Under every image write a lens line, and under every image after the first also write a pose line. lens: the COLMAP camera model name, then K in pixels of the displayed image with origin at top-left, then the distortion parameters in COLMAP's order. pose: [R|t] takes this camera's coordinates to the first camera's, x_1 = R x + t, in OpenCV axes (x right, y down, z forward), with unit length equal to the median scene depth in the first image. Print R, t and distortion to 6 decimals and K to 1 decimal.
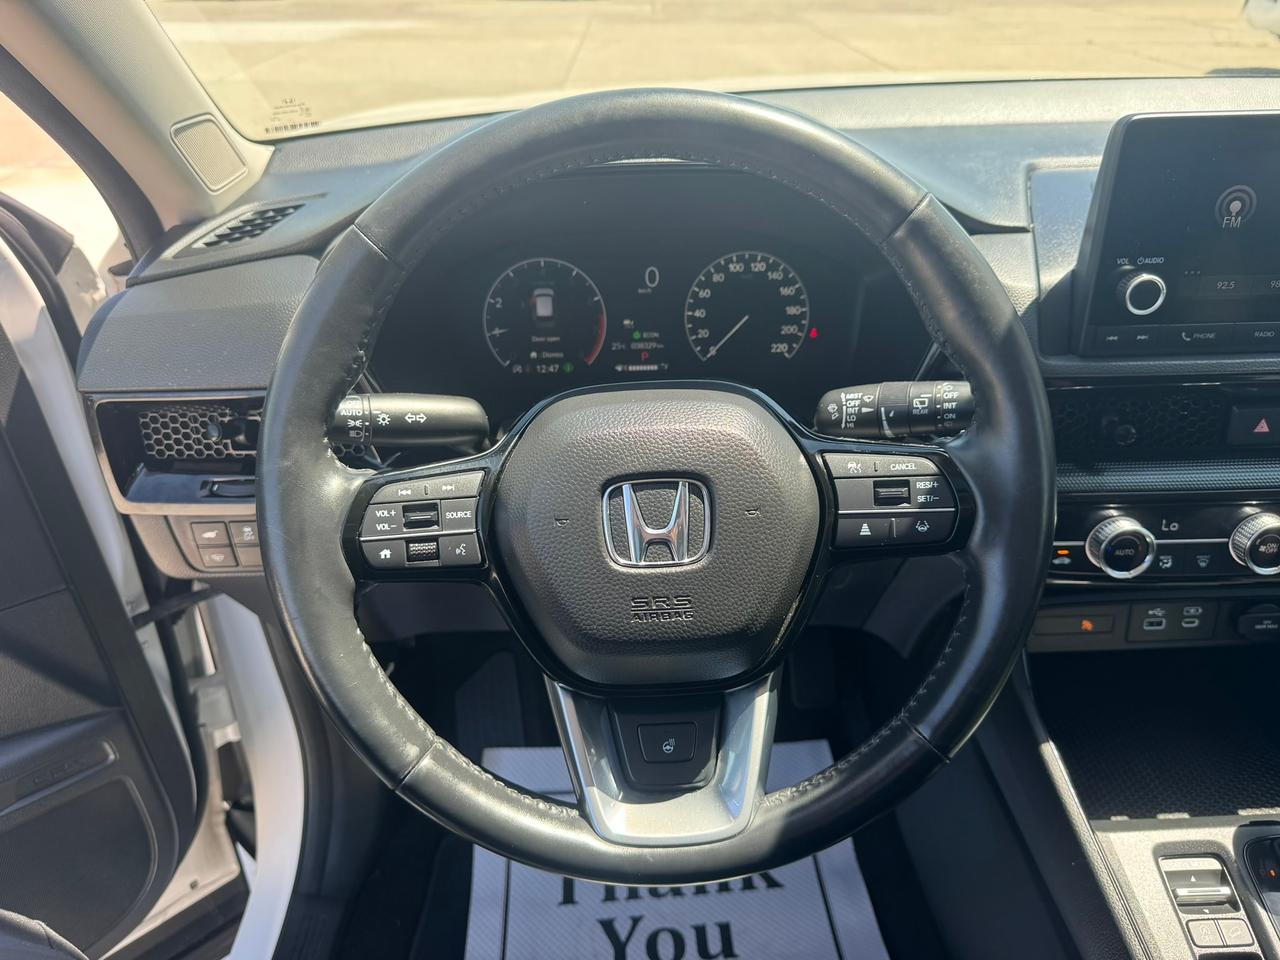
lens RADIAL K [[911.7, 0, 640.0], [0, 911.7, 480.0], [0, 0, 1]] dist [-0.003702, -0.008748]
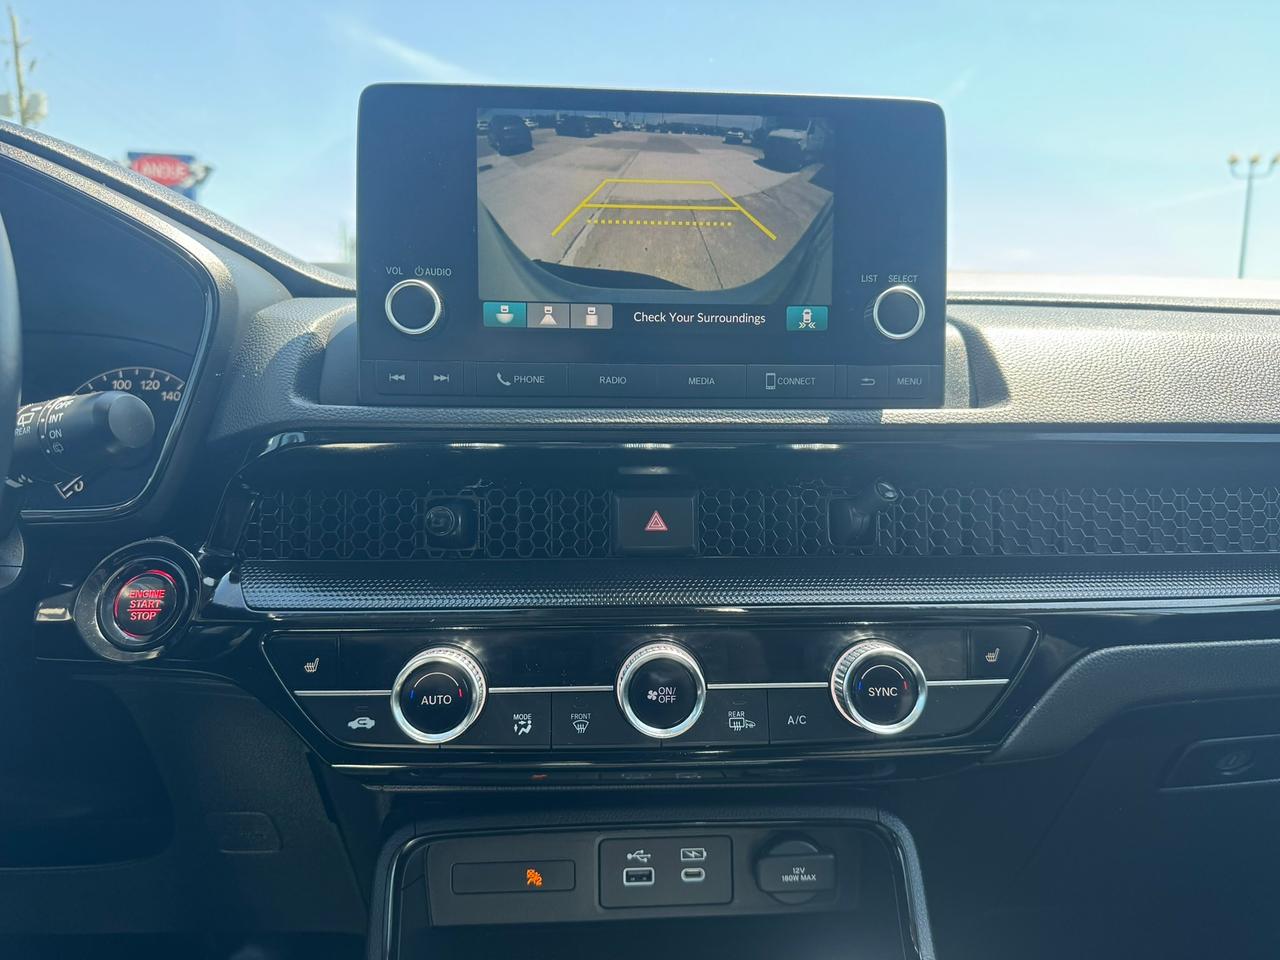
lens RADIAL K [[943.6, 0, 639.8], [0, 943.6, 454.0], [0, 0, 1]] dist [0.004258, -0.008449]
pose [[0.997744, 0.028233, 0.060905, 0.614528], [-0.000747, 0.911874, -0.410469, 0.189782], [-0.067126, 0.409497, 0.909838, 0.306972]]
